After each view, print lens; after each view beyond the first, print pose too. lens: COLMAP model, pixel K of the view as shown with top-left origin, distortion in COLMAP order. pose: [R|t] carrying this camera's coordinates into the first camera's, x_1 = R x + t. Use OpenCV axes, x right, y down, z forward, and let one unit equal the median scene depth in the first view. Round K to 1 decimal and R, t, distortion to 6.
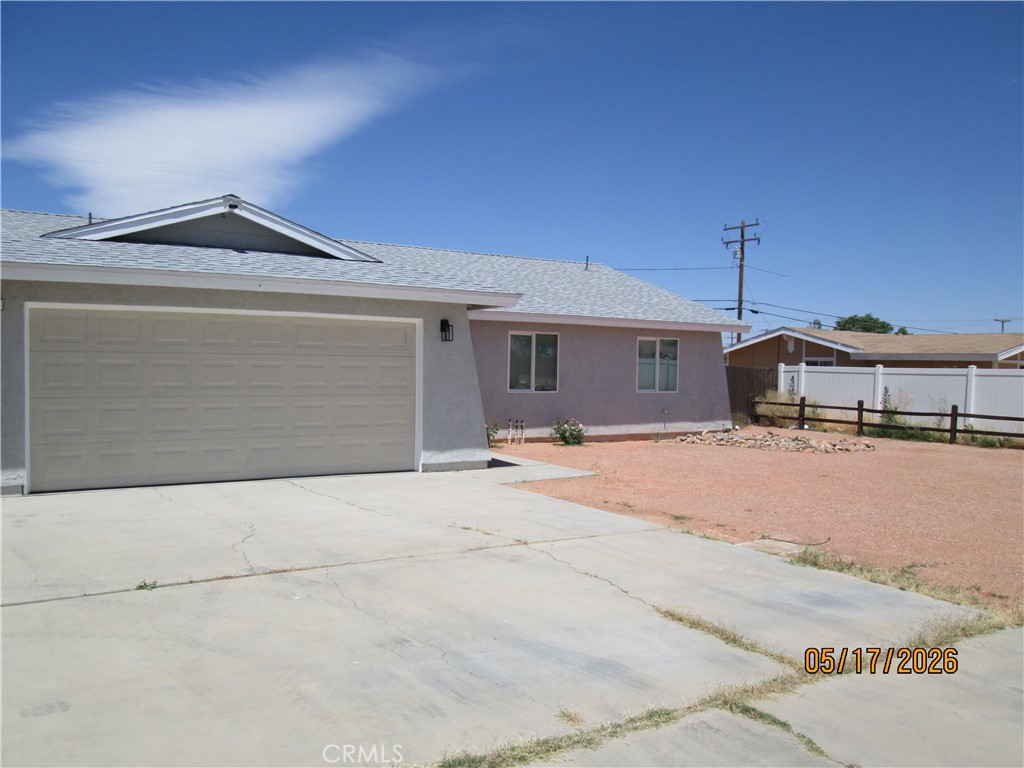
lens RADIAL K [[844.9, 0, 512.0], [0, 844.9, 382.3], [0, 0, 1]] dist [-0.049259, 0.016098]
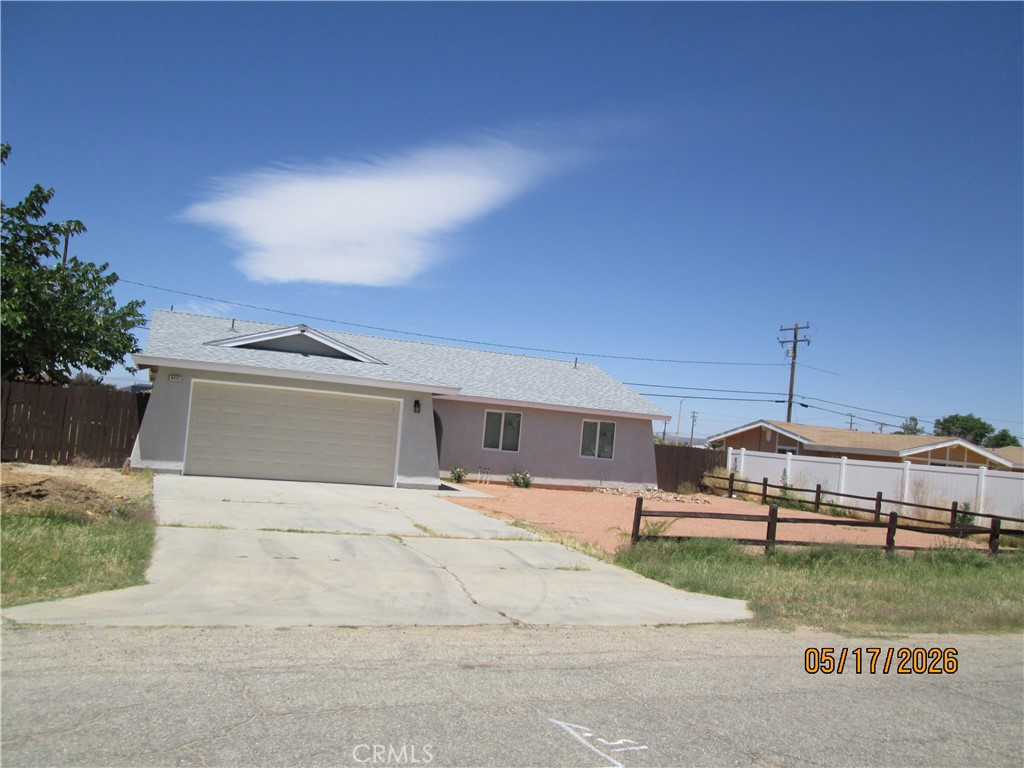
lens RADIAL K [[844.9, 0, 512.0], [0, 844.9, 382.3], [0, 0, 1]] dist [-0.049259, 0.016098]
pose [[0.985967, 0.059954, -0.155803, 0.232440], [-0.073257, 0.994011, -0.081088, 0.009293], [0.150009, 0.091364, 0.984454, -0.413263]]
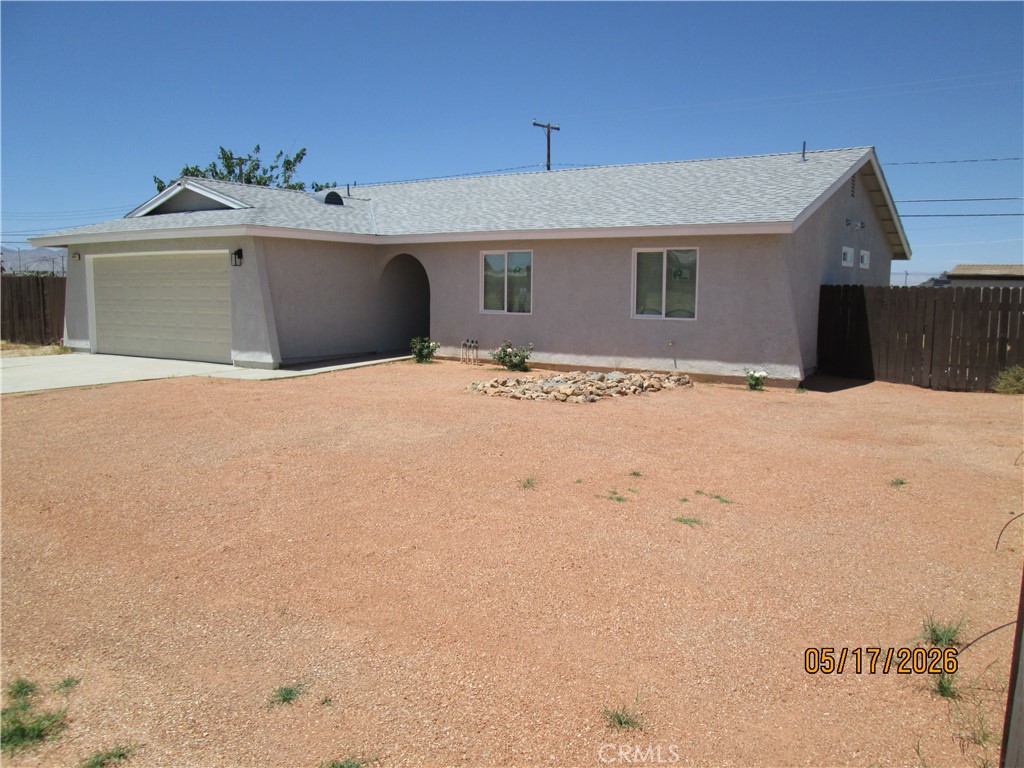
lens RADIAL K [[844.9, 0, 512.0], [0, 844.9, 382.3], [0, 0, 1]] dist [-0.049259, 0.016098]
pose [[0.414290, 0.089830, -0.905701, 0.775532], [-0.019490, 0.995765, 0.089847, 0.002744], [0.909936, -0.019571, 0.414286, 0.518508]]
